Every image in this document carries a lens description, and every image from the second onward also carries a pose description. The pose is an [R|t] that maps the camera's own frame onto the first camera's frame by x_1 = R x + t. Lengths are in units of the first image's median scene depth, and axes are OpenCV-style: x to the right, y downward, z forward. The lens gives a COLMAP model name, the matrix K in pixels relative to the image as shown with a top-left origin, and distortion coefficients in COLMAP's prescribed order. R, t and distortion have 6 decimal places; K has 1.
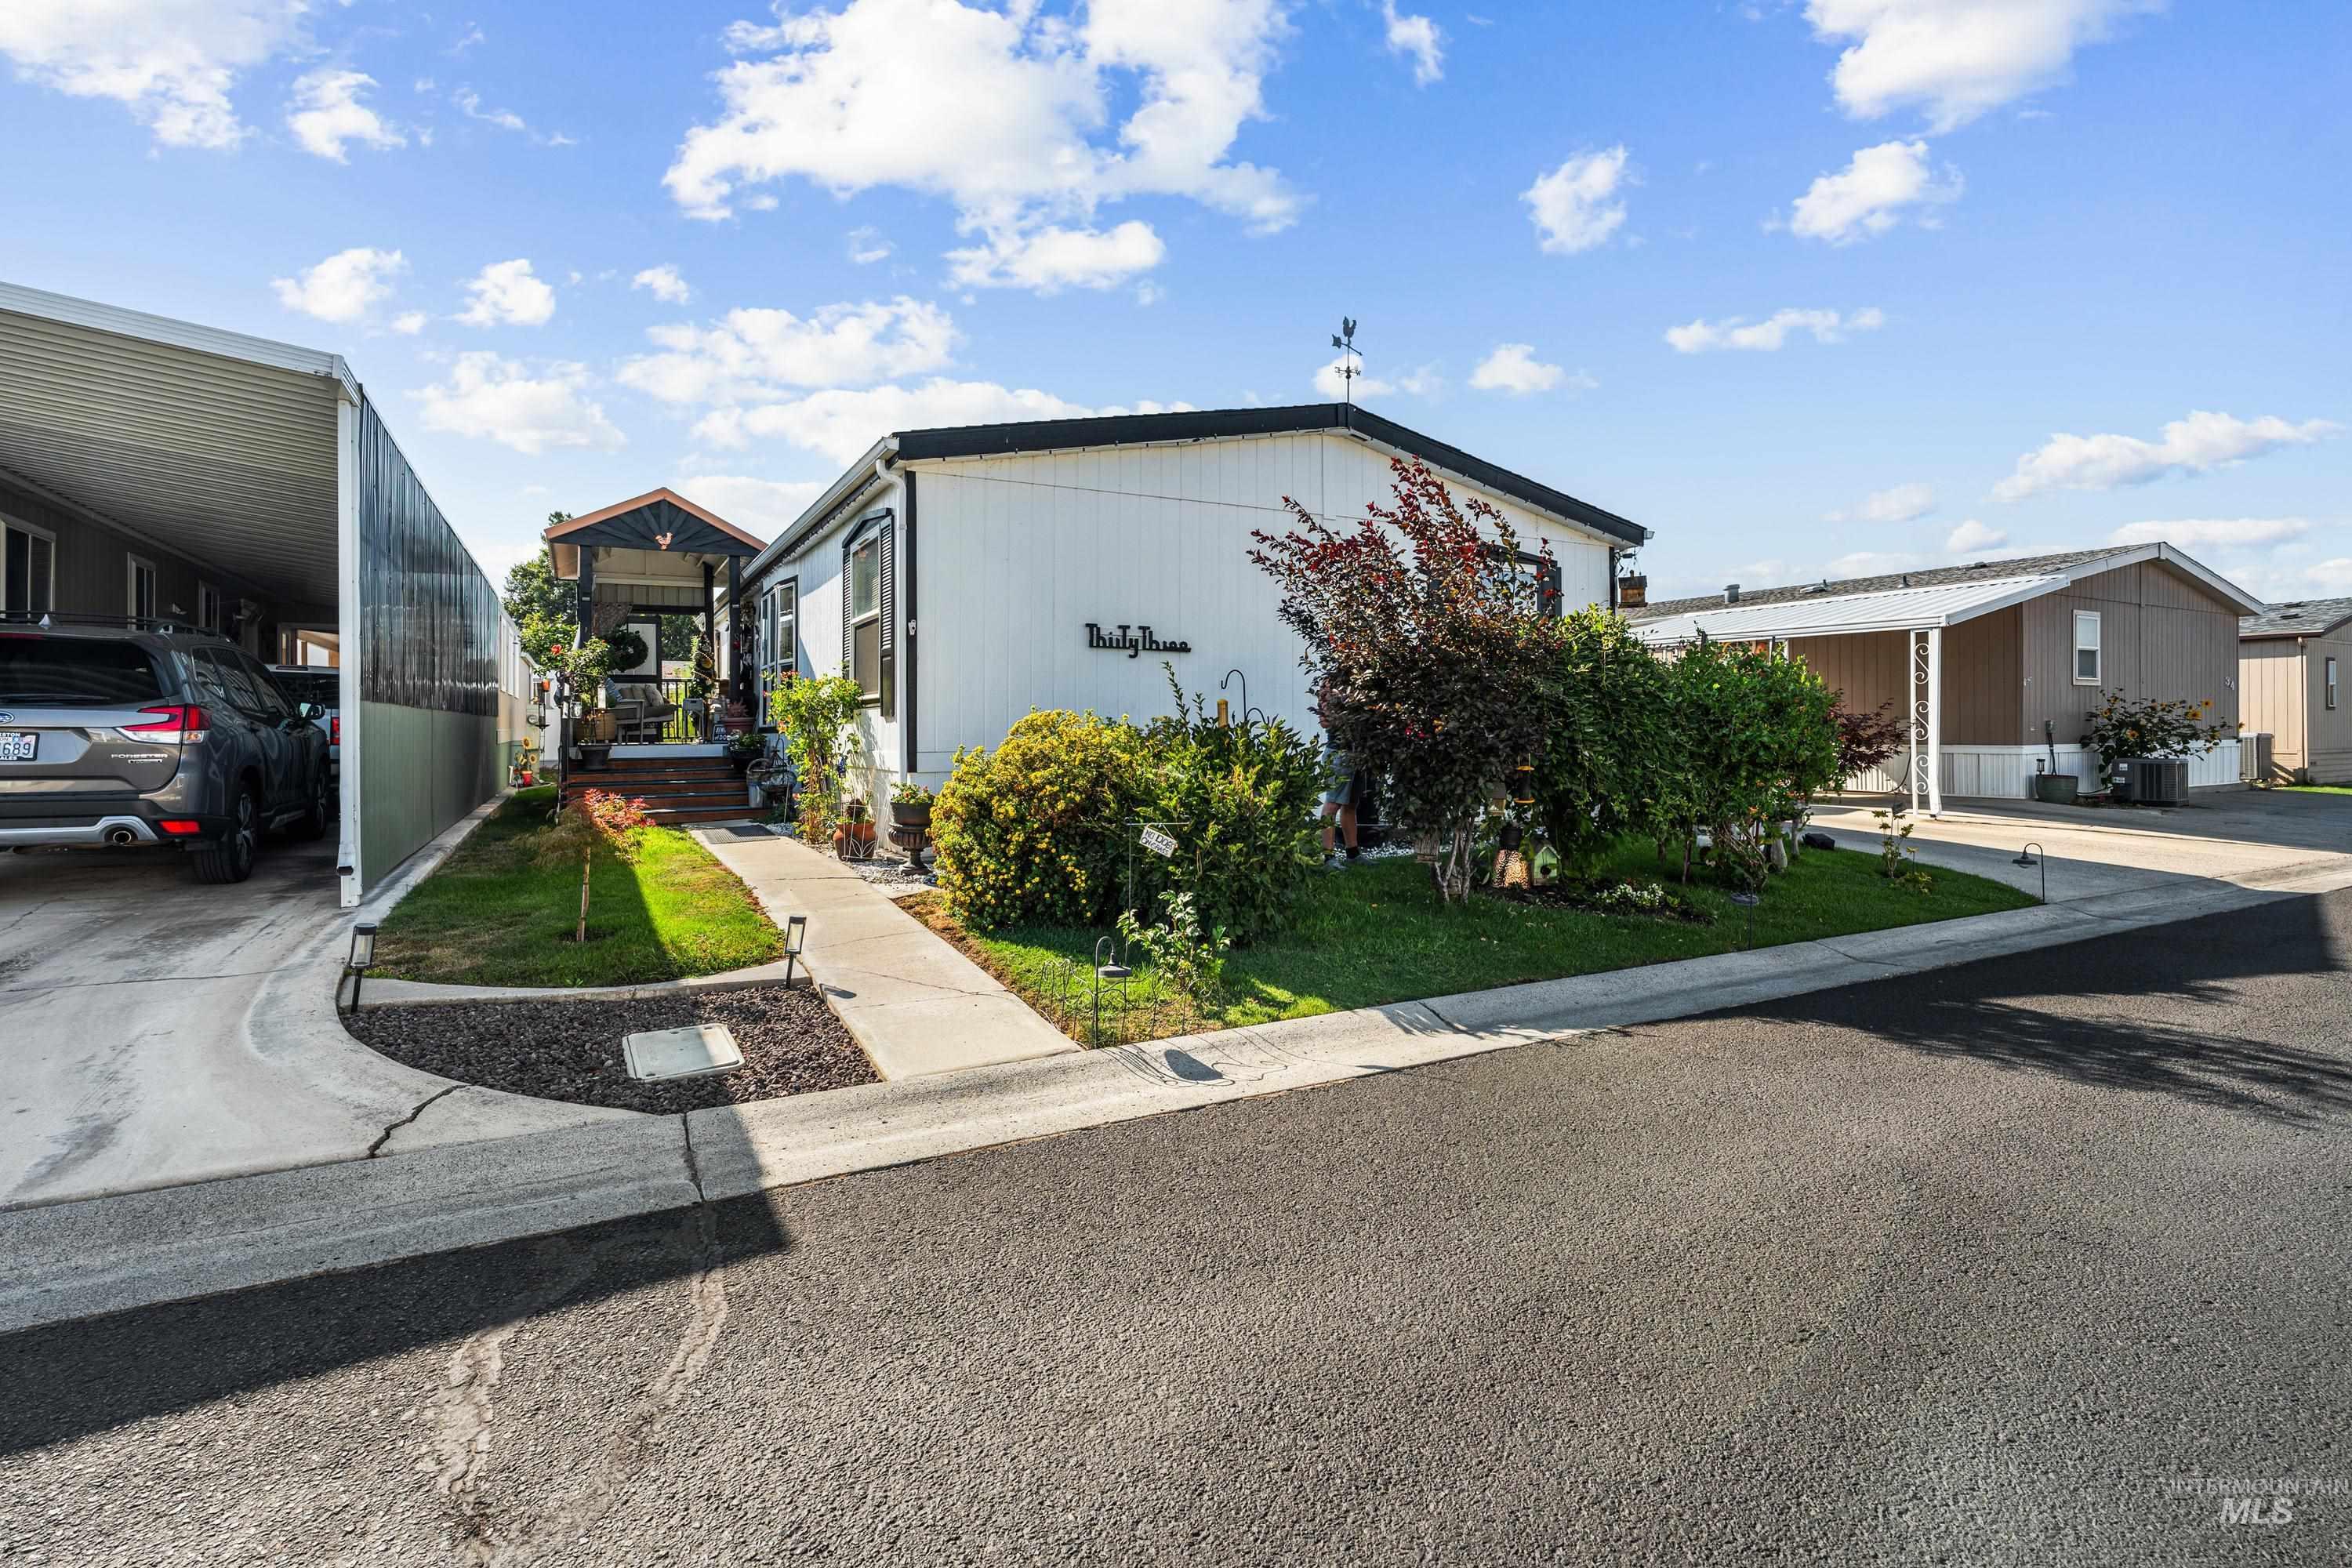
lens RADIAL K [[1082.9, 0, 1171.9], [0, 1082.9, 739.1], [0, 0, 1]] dist [-0.003389, -0.000038]
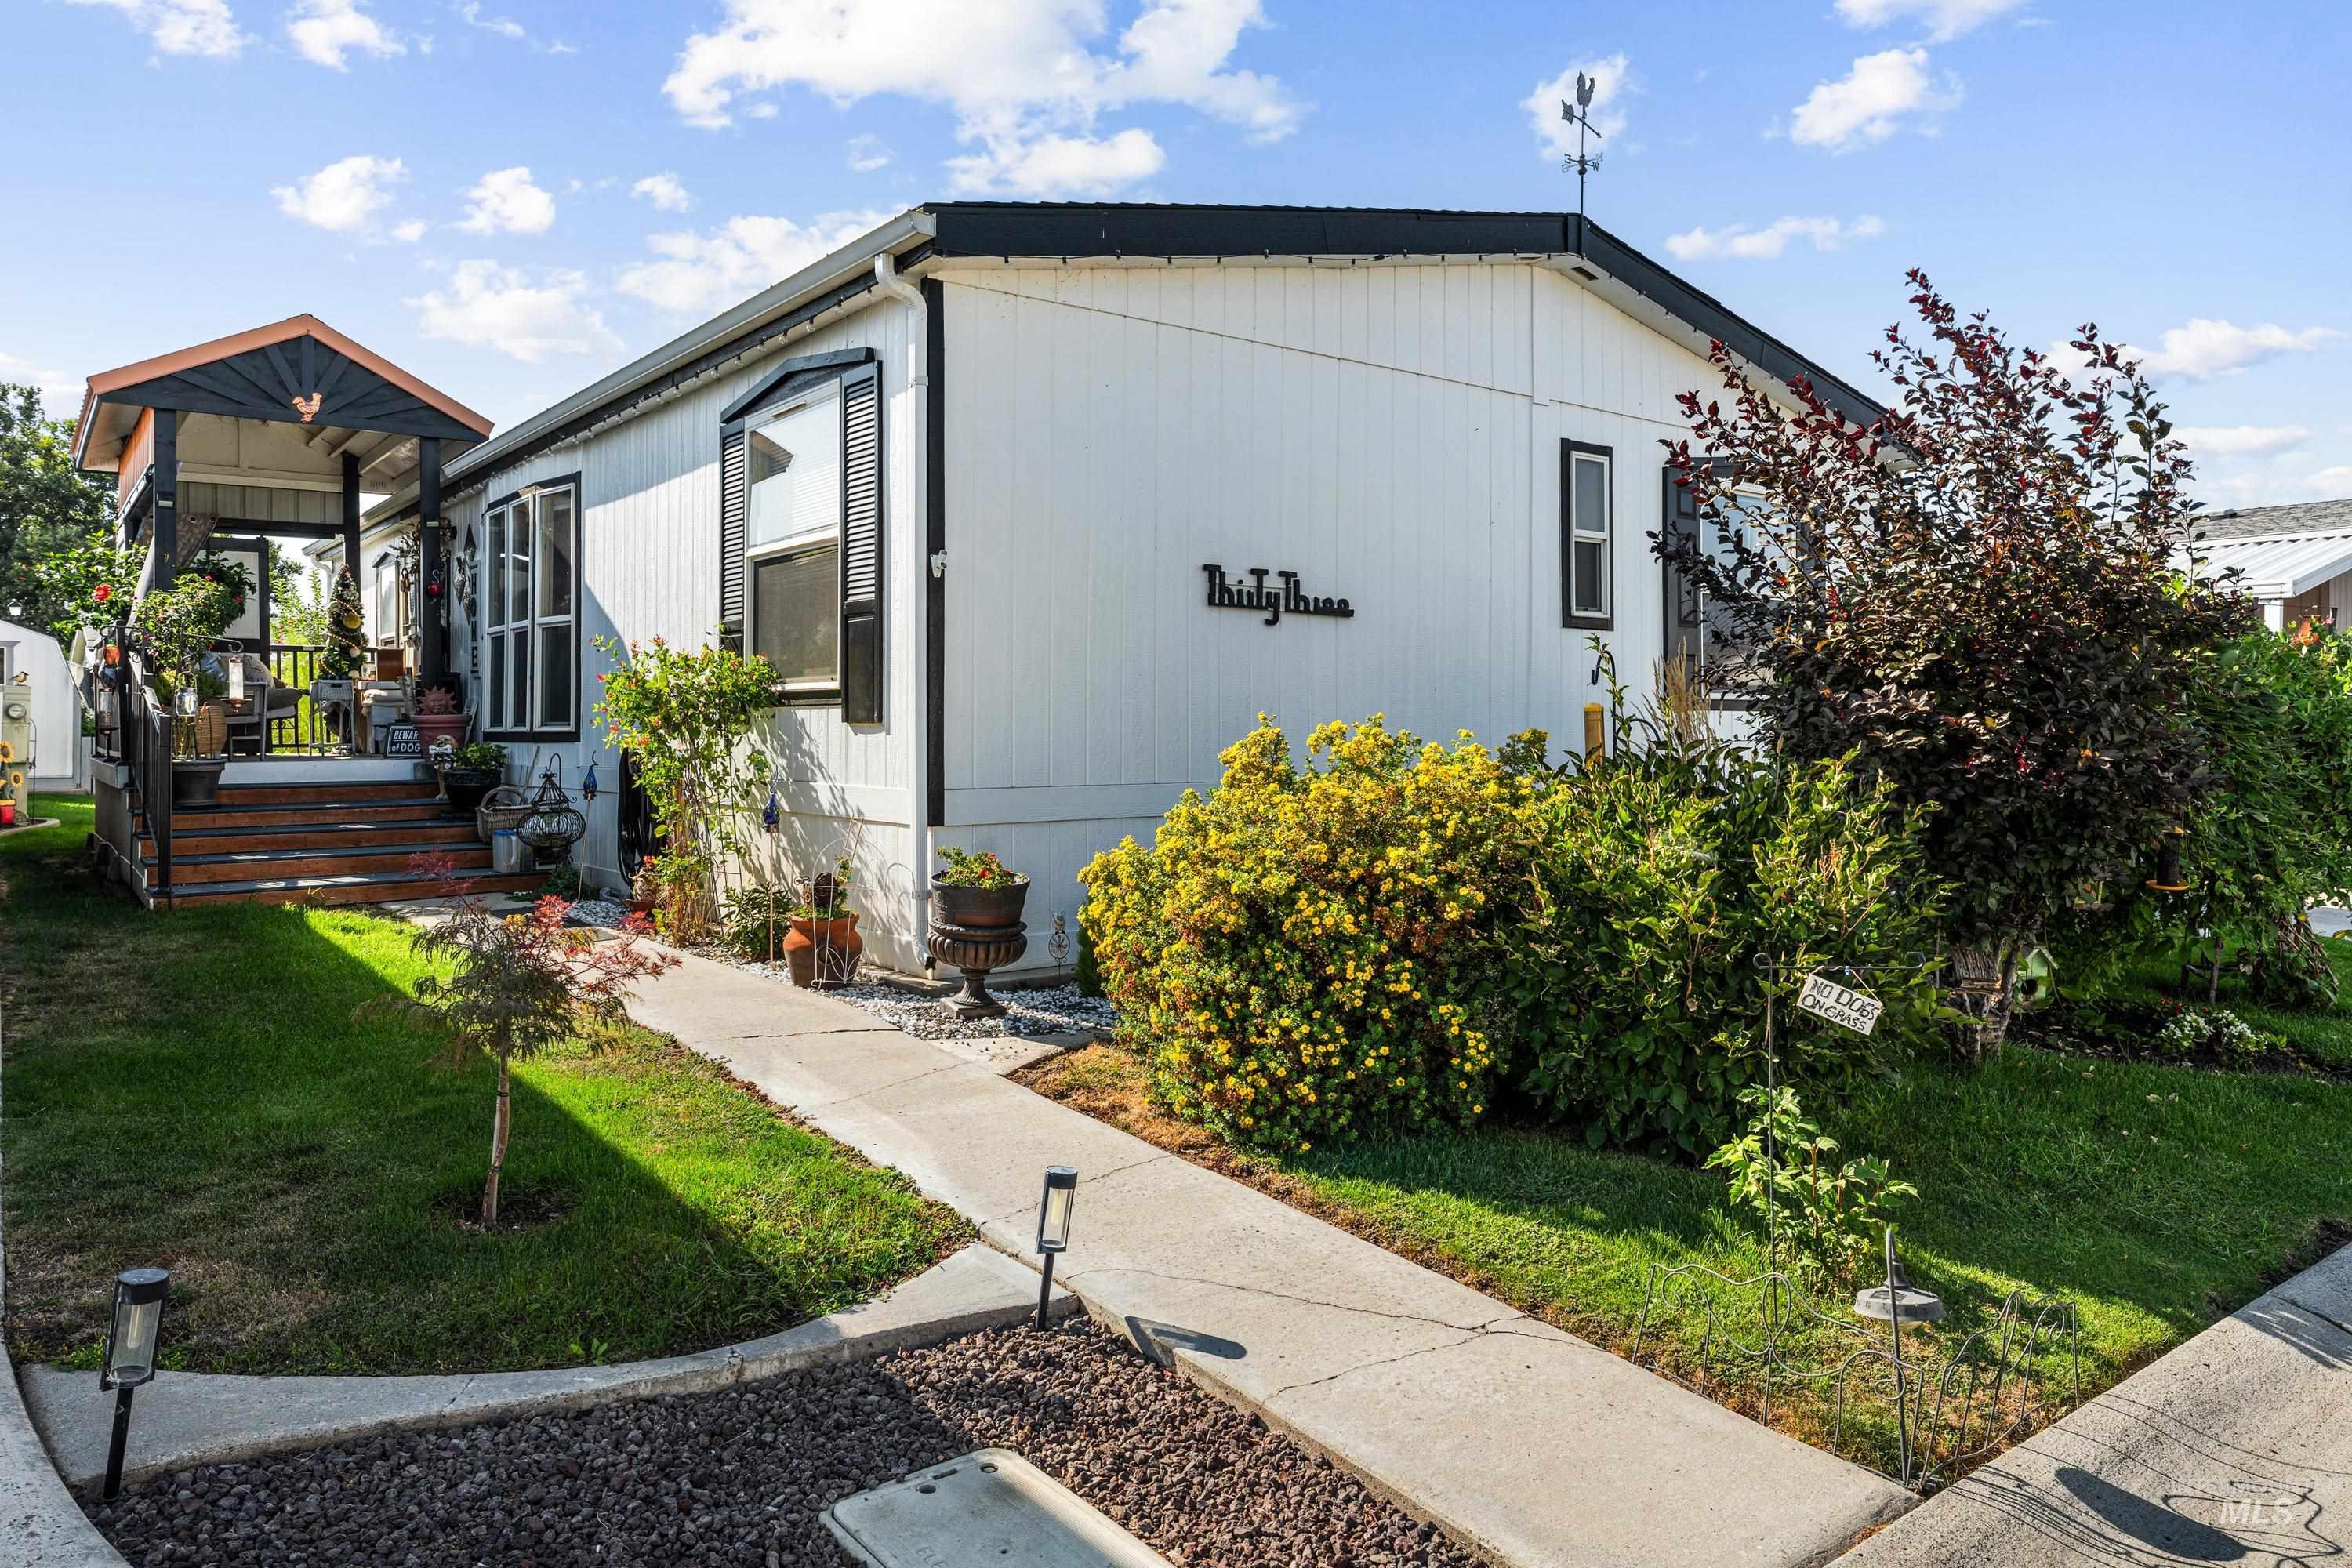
lens RADIAL K [[1542.0, 0, 1177.2], [0, 1542.0, 769.4], [0, 0, 1]] dist [-0.005606, -0.001884]
pose [[0.988232, 0.002101, 0.152945, -0.216833], [-0.004962, 0.999820, 0.018327, -0.012023], [-0.152879, -0.018870, 0.988065, 0.183814]]
